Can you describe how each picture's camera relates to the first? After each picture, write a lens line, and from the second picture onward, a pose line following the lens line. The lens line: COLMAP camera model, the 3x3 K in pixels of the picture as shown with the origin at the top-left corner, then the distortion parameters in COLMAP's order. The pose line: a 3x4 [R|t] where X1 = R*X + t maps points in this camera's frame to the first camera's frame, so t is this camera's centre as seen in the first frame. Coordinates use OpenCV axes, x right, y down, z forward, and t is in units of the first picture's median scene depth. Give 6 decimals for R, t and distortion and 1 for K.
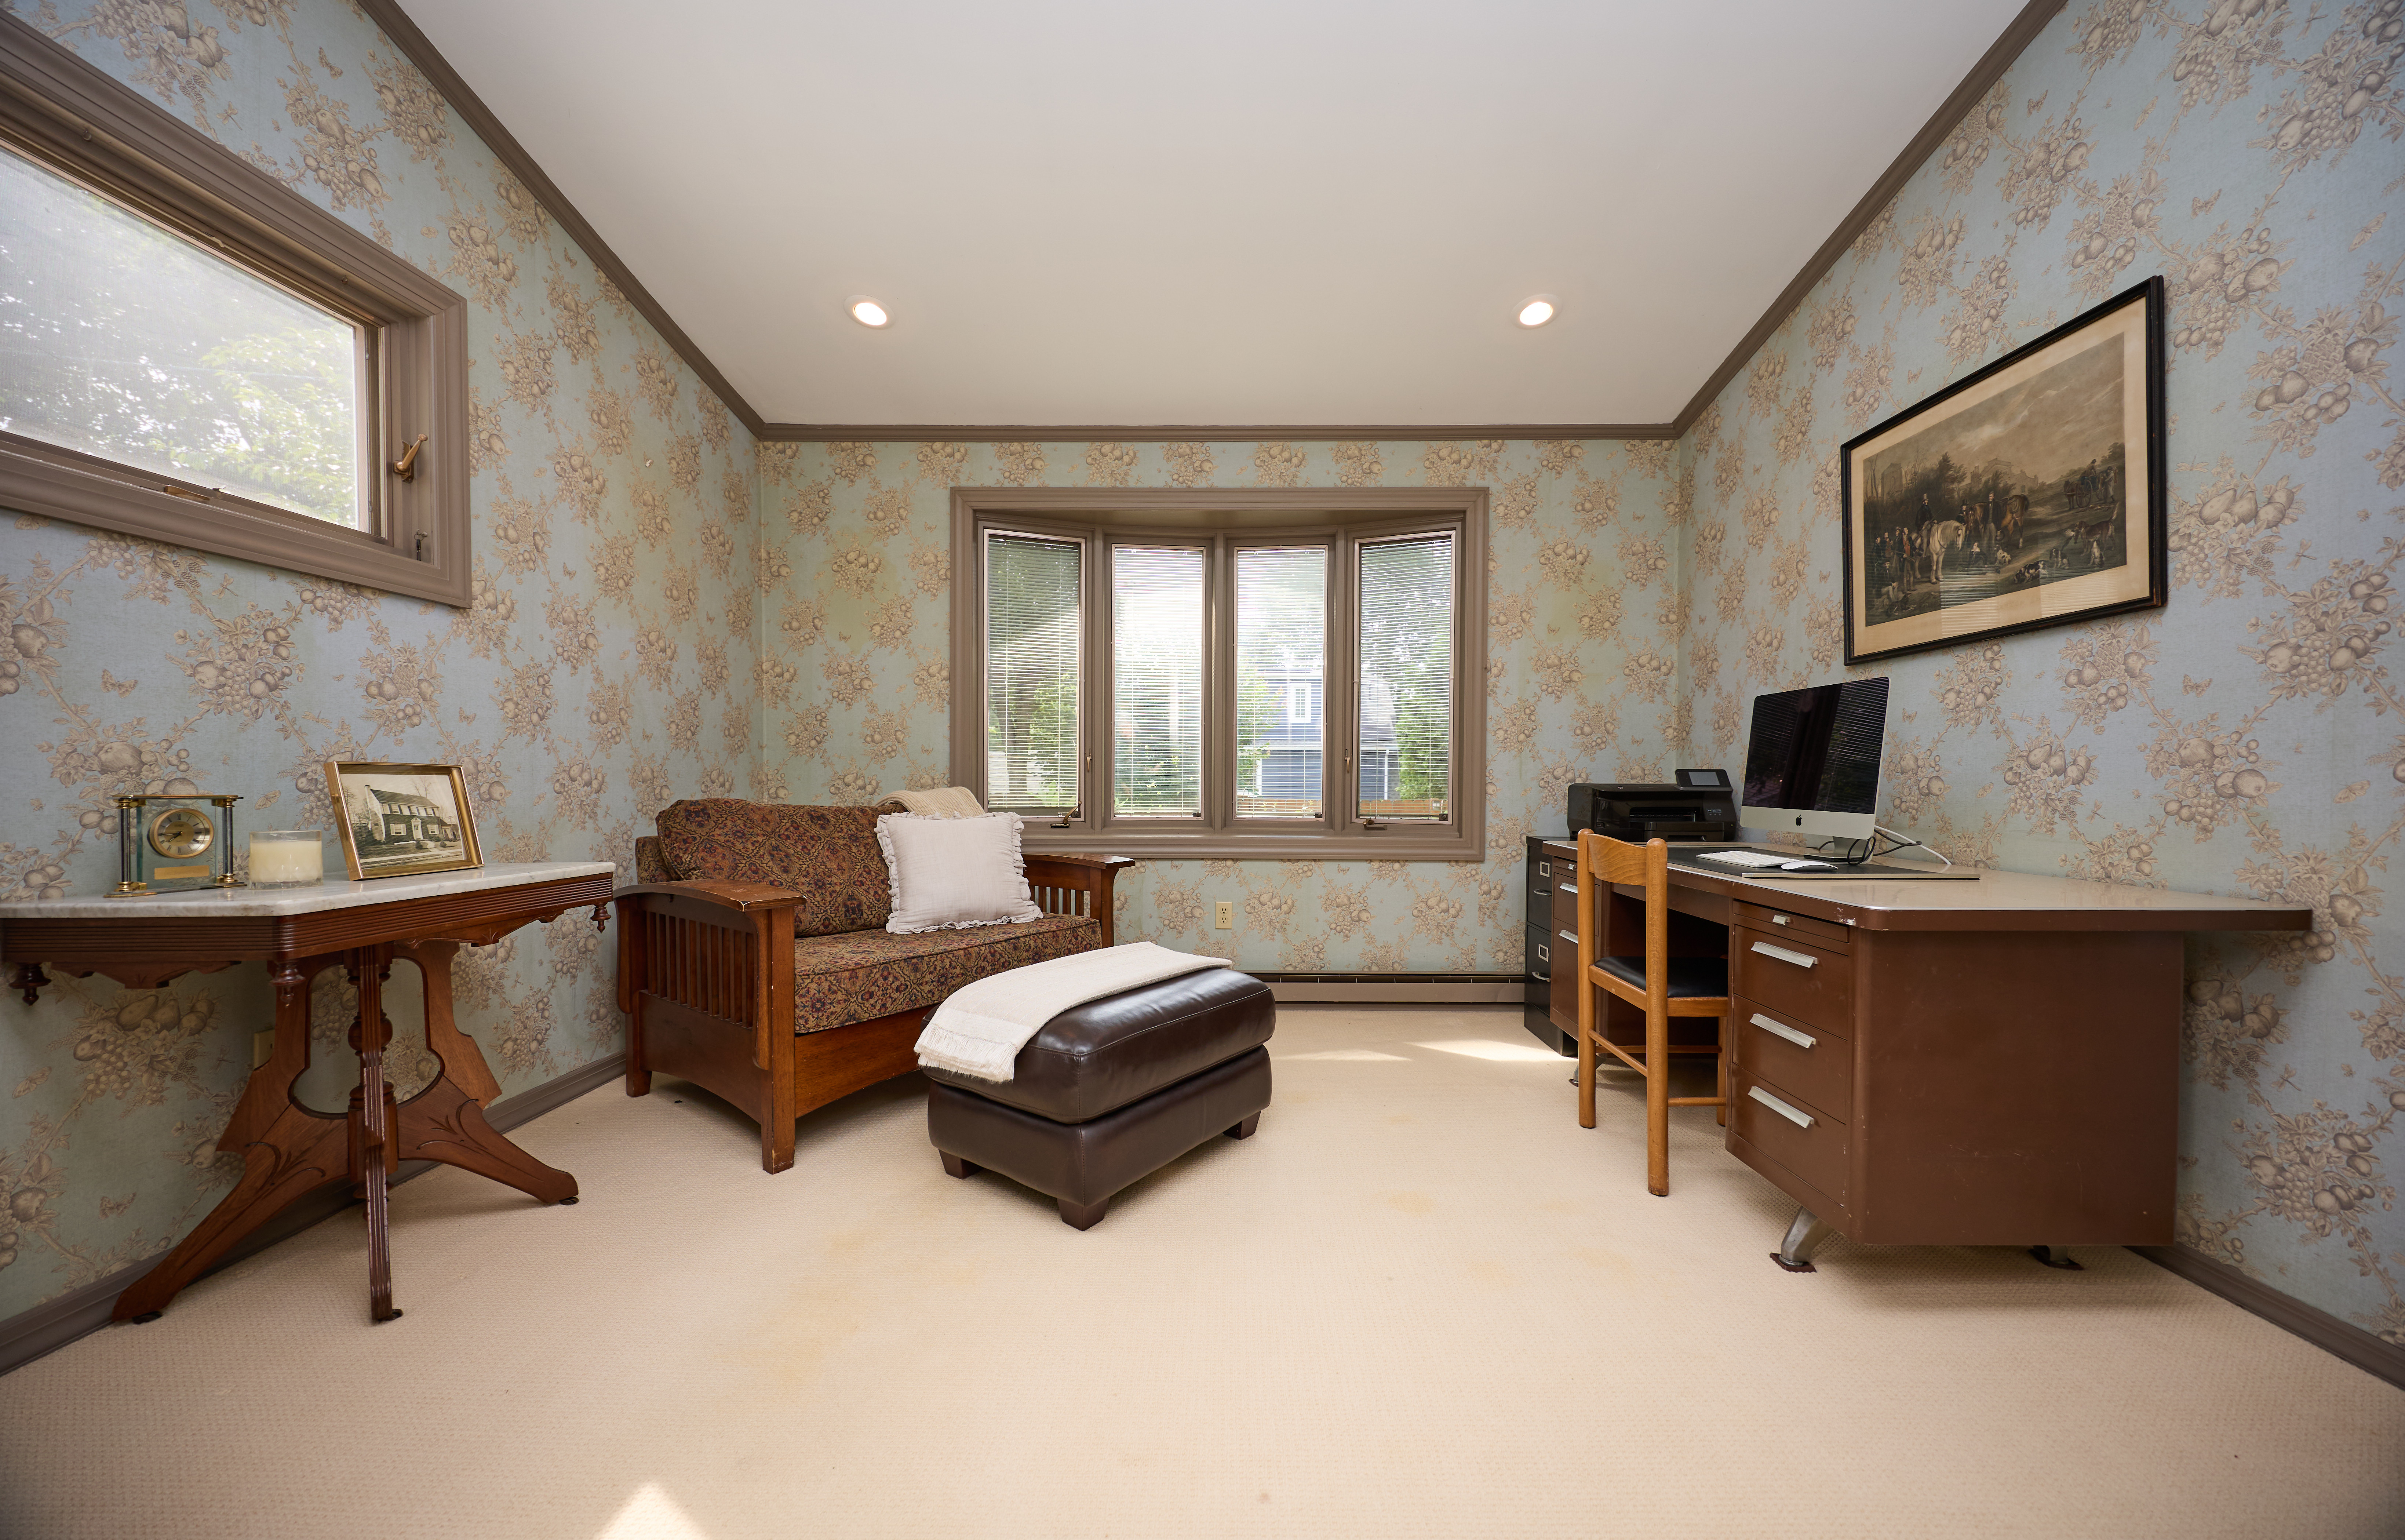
lens RADIAL K [[872.8, 0, 1221.0], [0, 872.8, 795.9], [0, 0, 1]] dist [-0.005972, 0.000159]
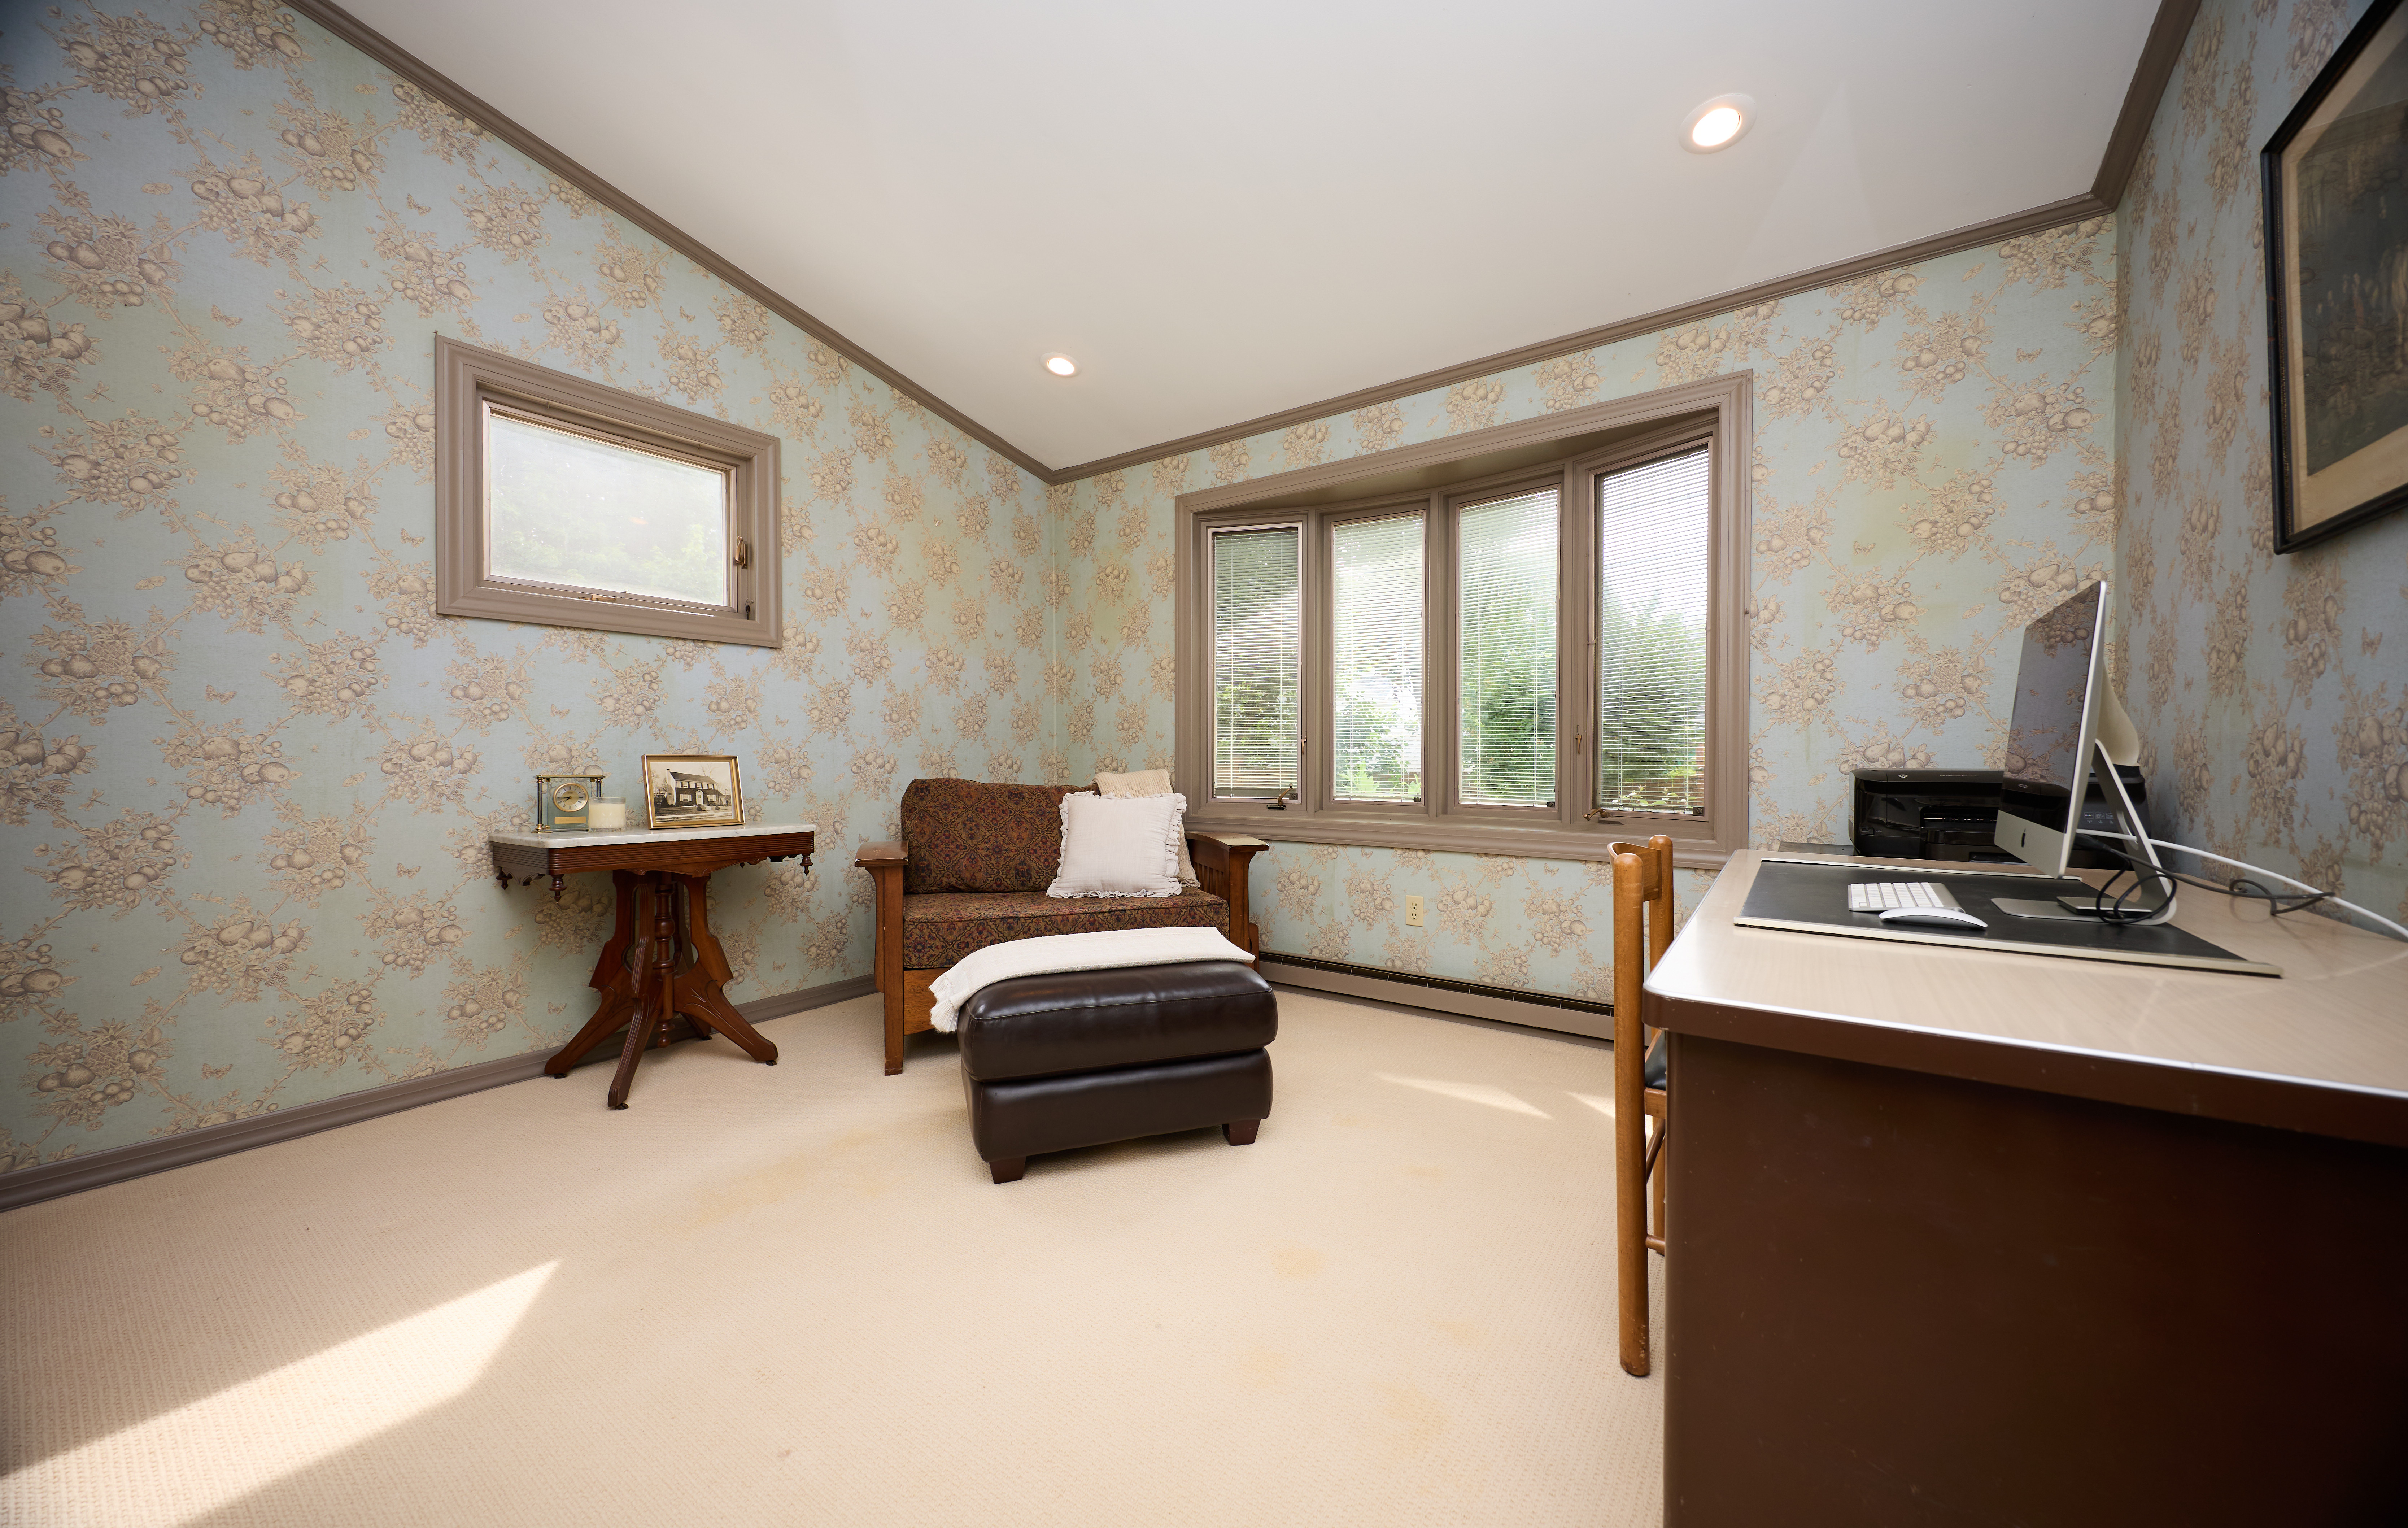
lens RADIAL K [[861.4, 0, 1204.0], [0, 861.4, 764.0], [0, 0, 1]] dist [-0.001165, -0.000169]
pose [[0.820091, 0.001506, -0.572231, 0.442259], [-0.007680, 0.999935, -0.008375, -0.010062], [0.572182, 0.011263, 0.820049, 0.173113]]
